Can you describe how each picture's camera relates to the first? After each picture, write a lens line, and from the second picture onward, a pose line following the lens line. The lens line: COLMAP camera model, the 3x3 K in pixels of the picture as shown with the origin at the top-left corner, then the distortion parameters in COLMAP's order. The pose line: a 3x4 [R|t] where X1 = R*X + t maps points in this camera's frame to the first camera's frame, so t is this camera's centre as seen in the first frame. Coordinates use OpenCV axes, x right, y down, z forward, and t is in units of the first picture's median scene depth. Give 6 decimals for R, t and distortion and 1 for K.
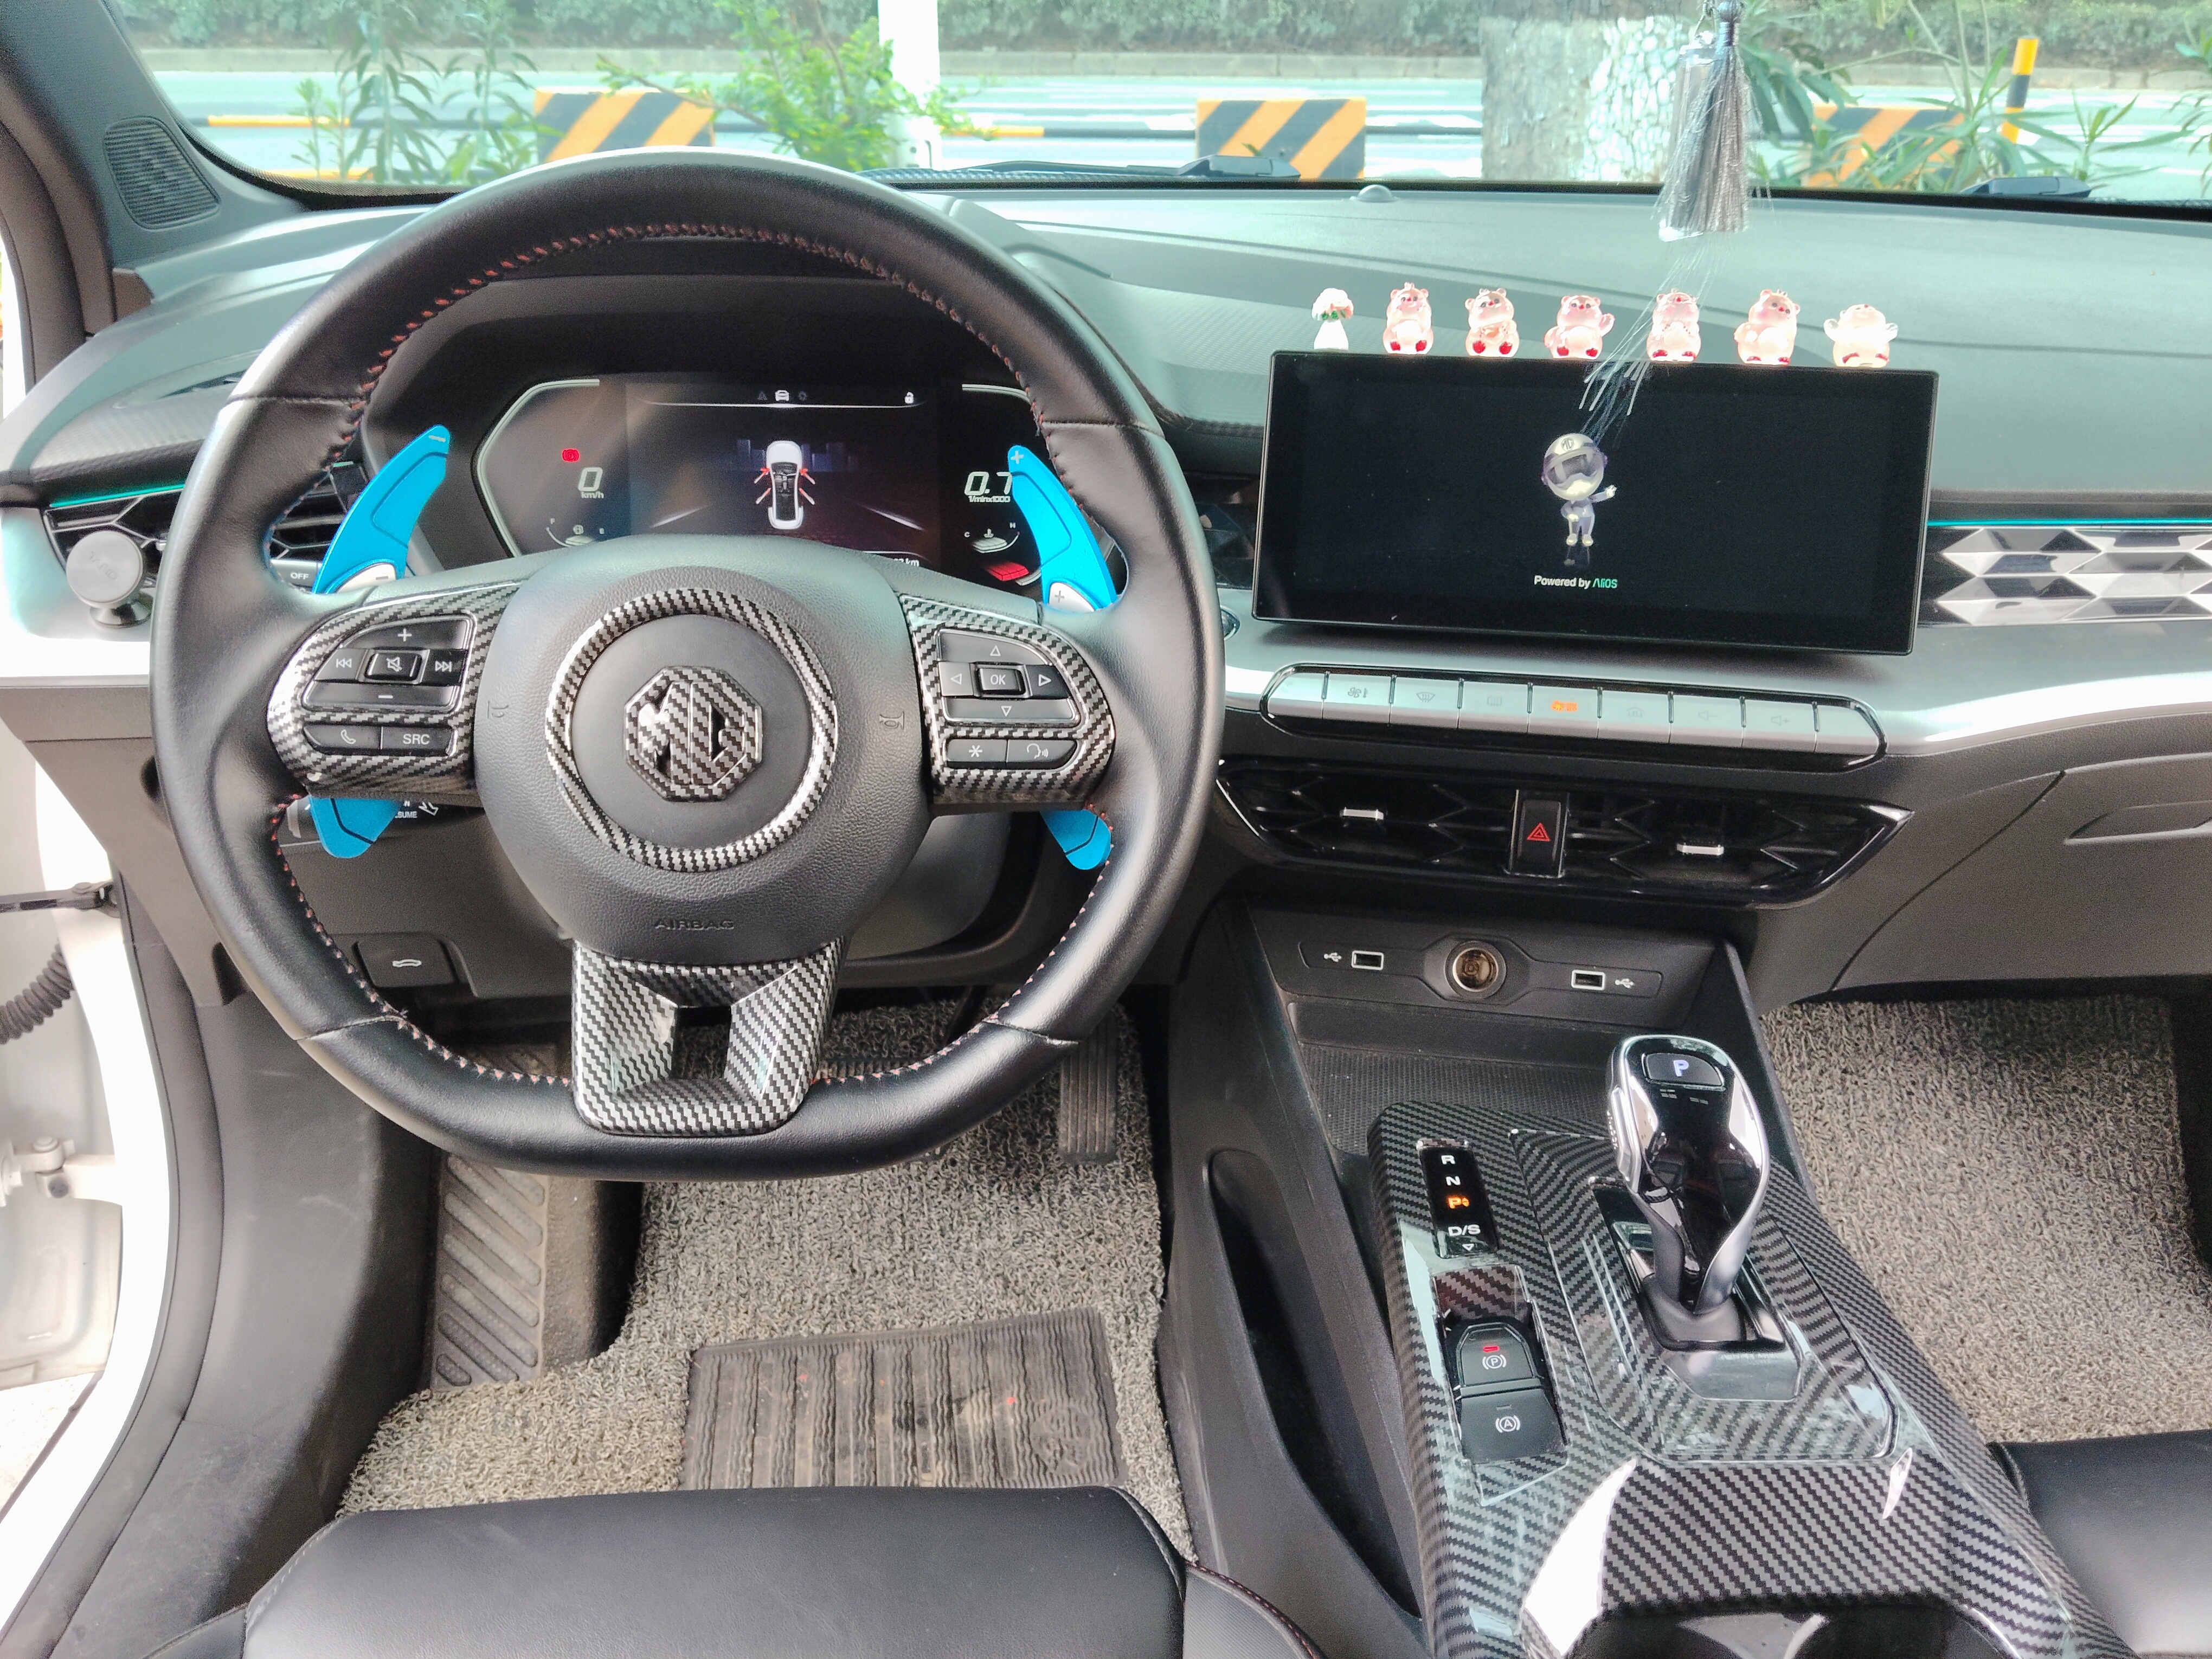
lens RADIAL K [[1832.4, 0, 1120.1], [0, 1832.4, 855.5], [0, 0, 1]] dist [0.113056, -0.236208]
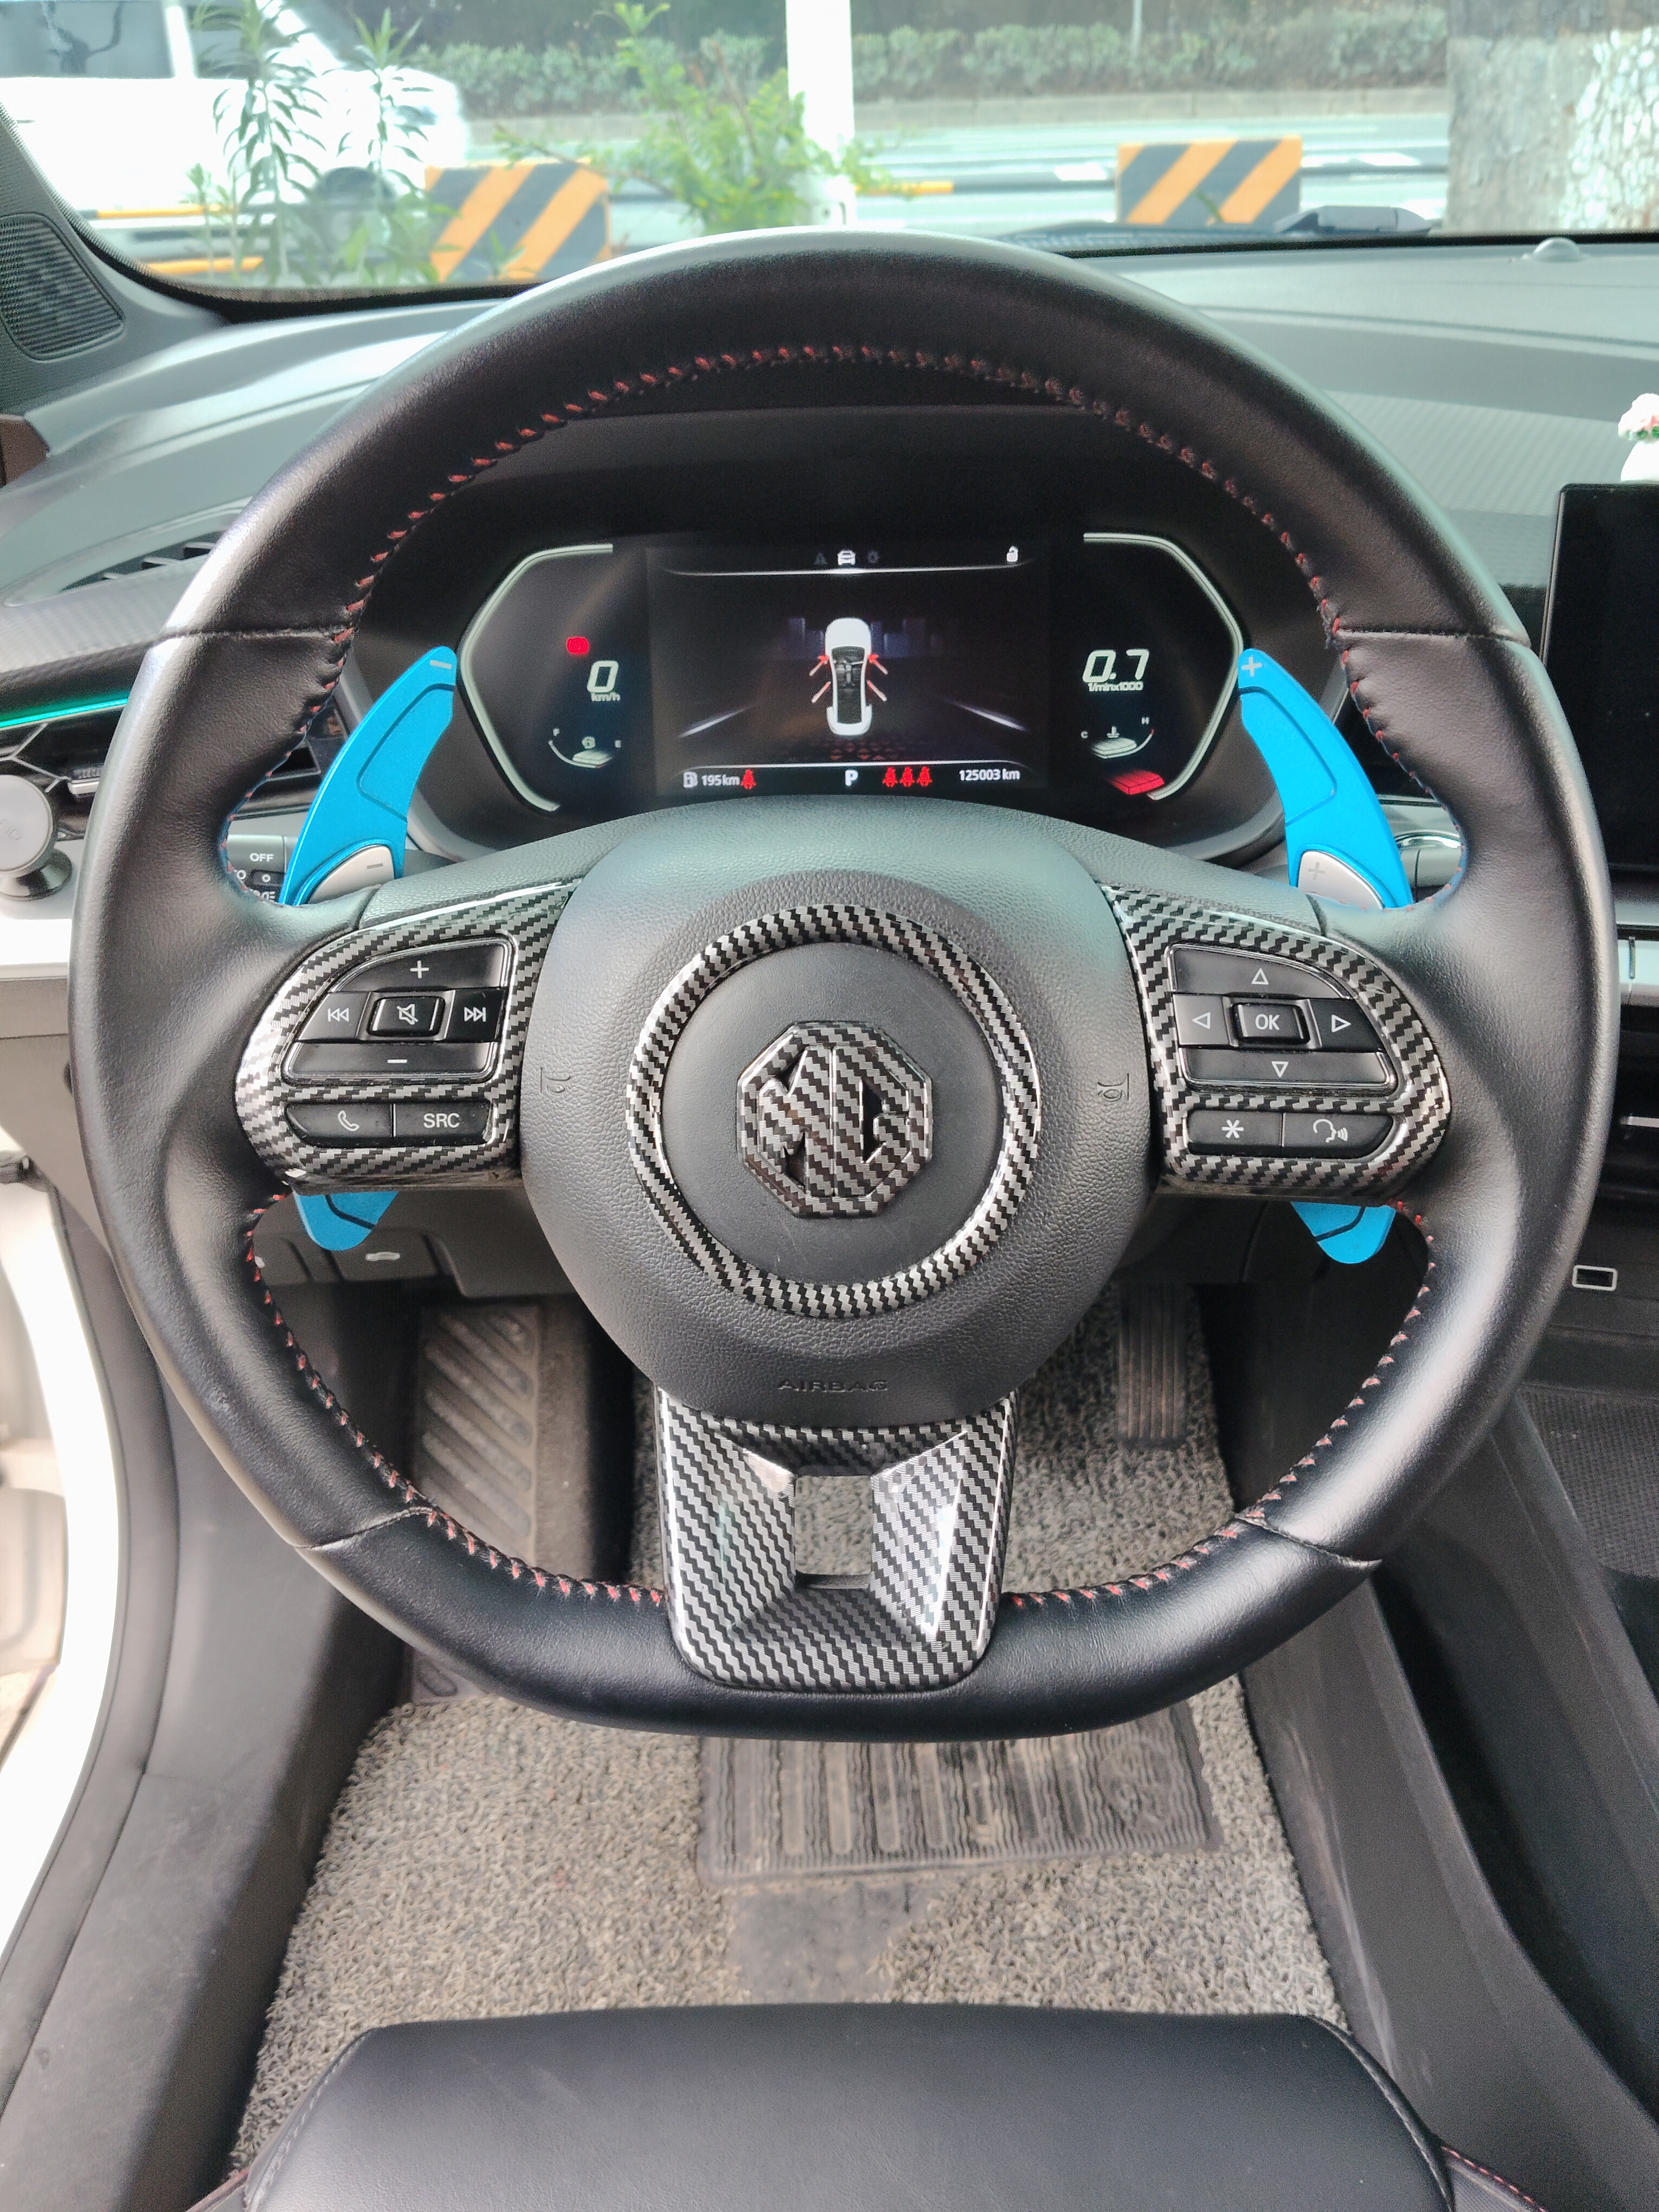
lens RADIAL K [[1841.9, 0, 857.1], [0, 1841.9, 1125.2], [0, 0, 1]] dist [0.133835, -0.290739]
pose [[0.996209, 0.000920, -0.086982, -0.125645], [0.007155, 0.995688, 0.092487, -0.097899], [0.086692, -0.092759, 0.991907, 0.245224]]
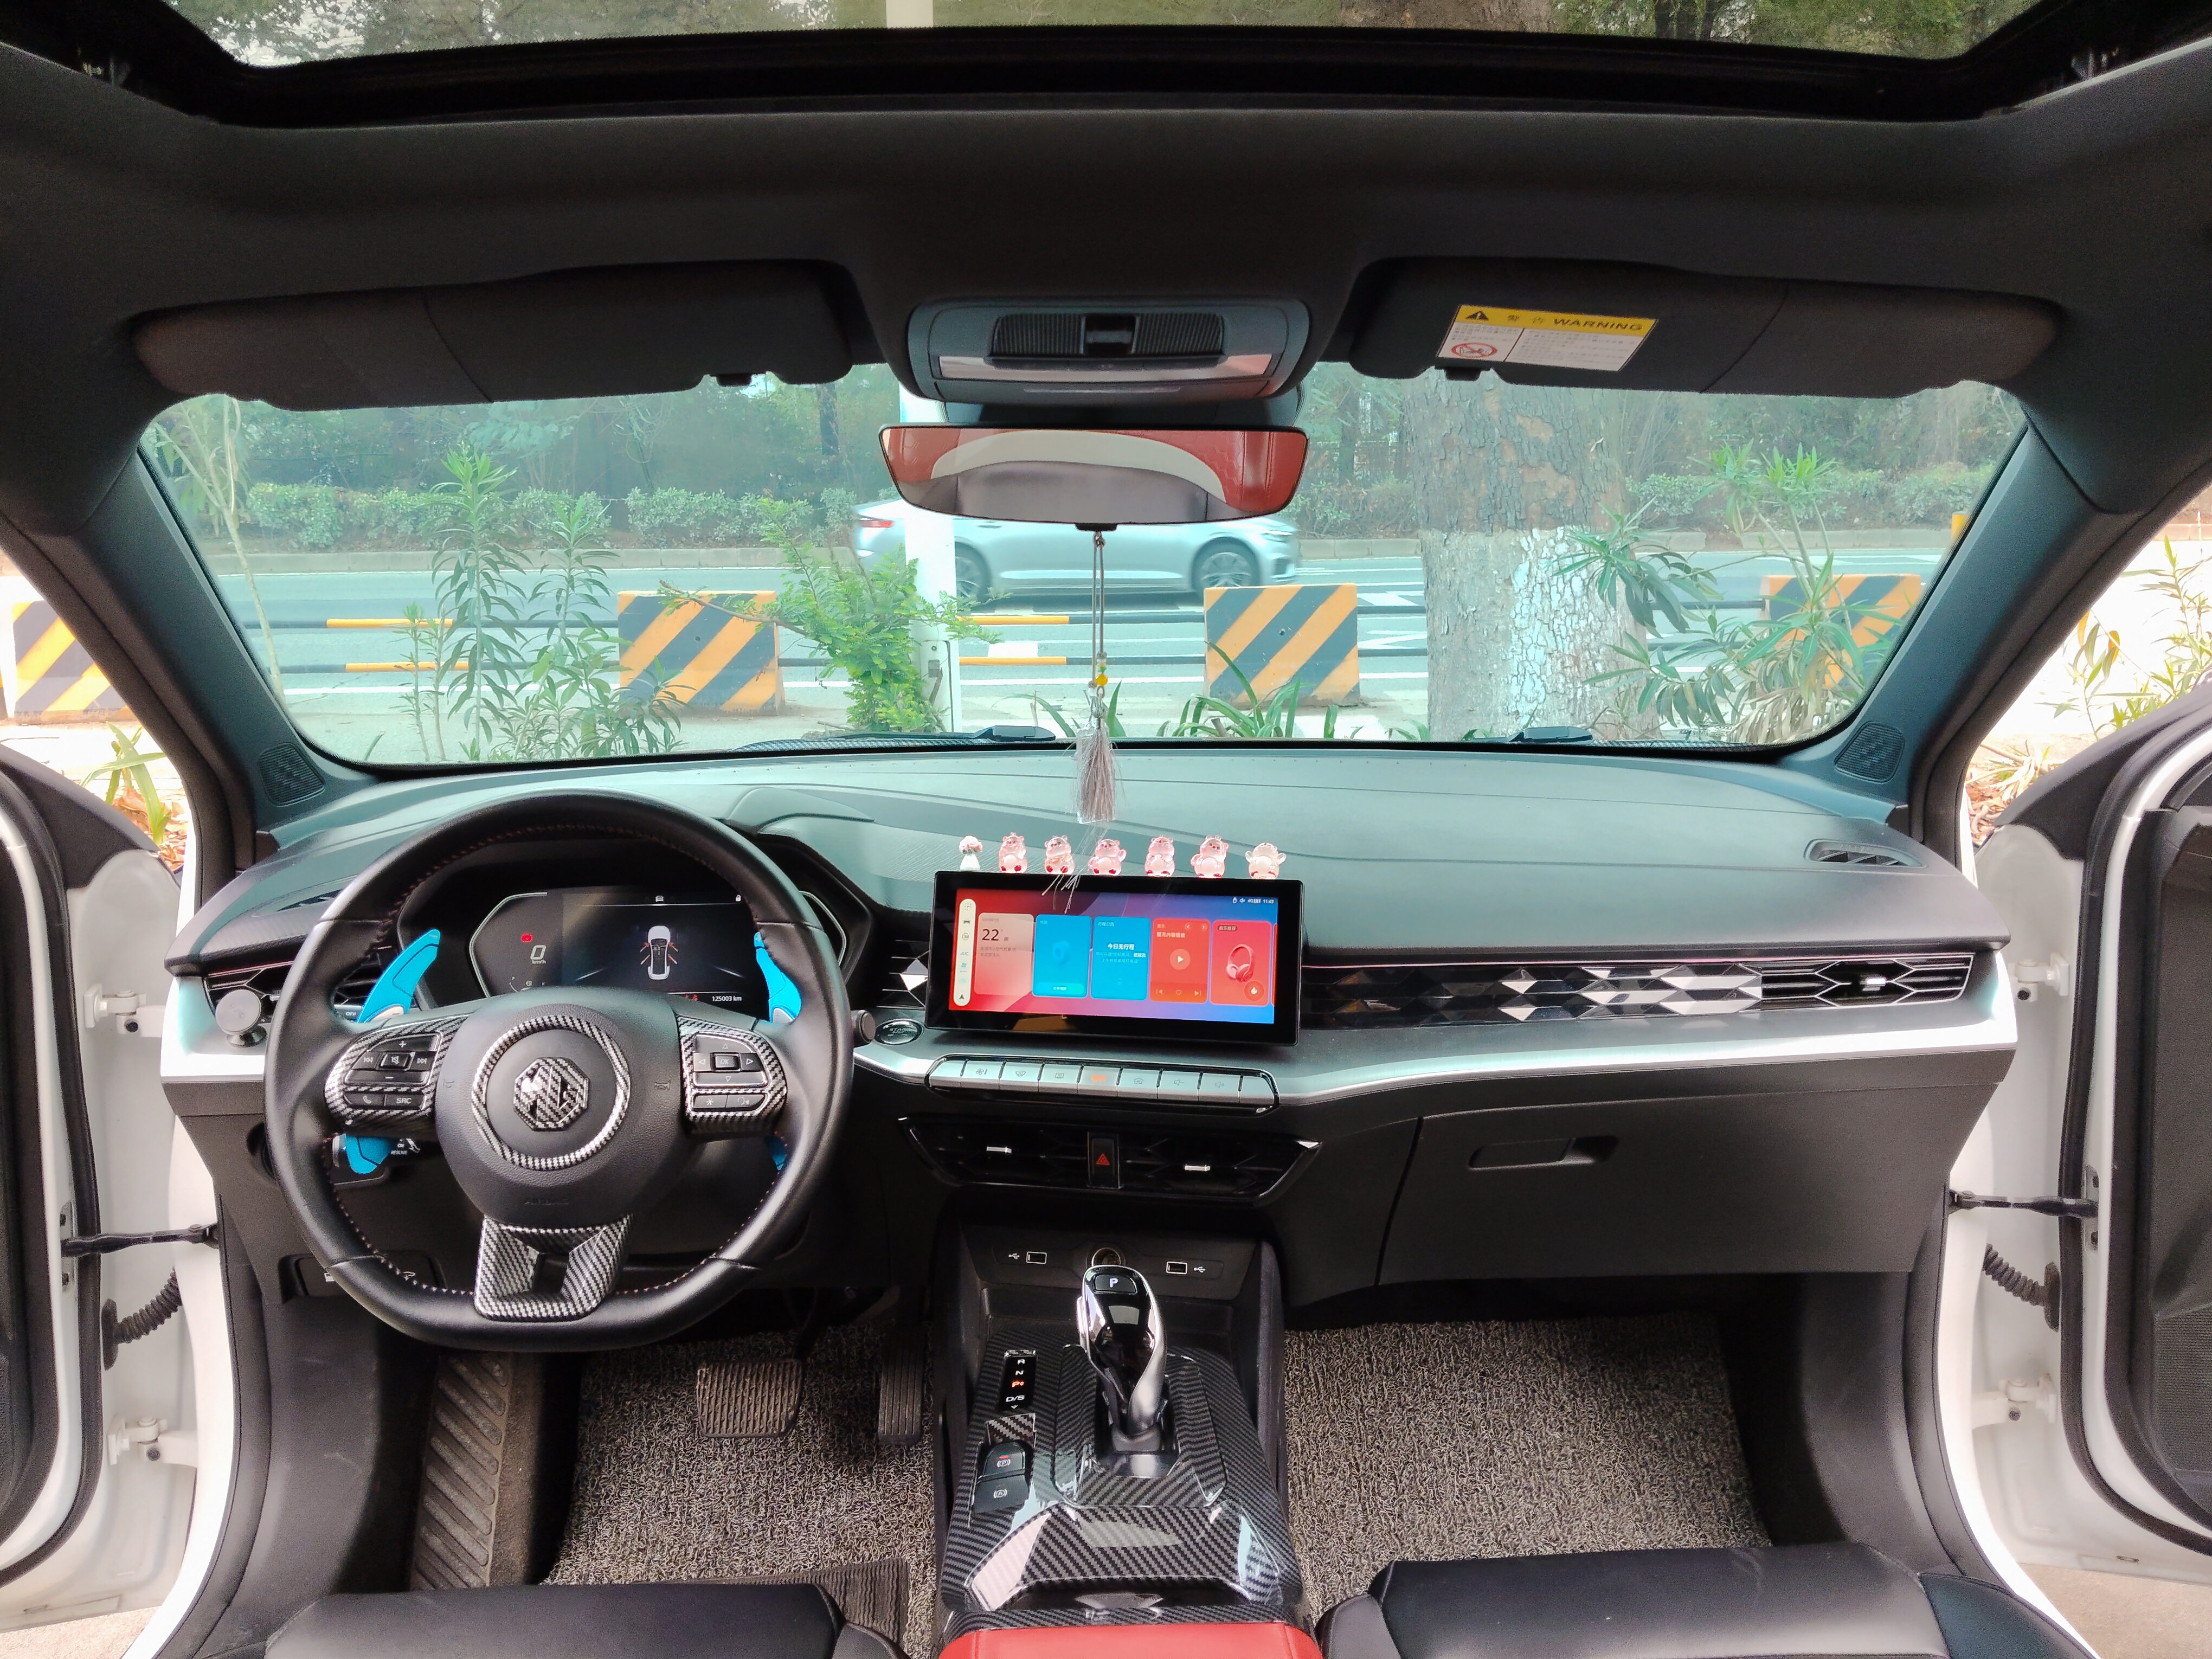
lens RADIAL K [[1823.8, 0, 1084.4], [0, 1823.8, 865.5], [0, 0, 1]] dist [0.104261, -0.196371]
pose [[0.998615, -0.018970, -0.049081, 0.301723], [0.007291, 0.973642, -0.227965, 0.102974], [0.052112, 0.227292, 0.972431, -0.617606]]
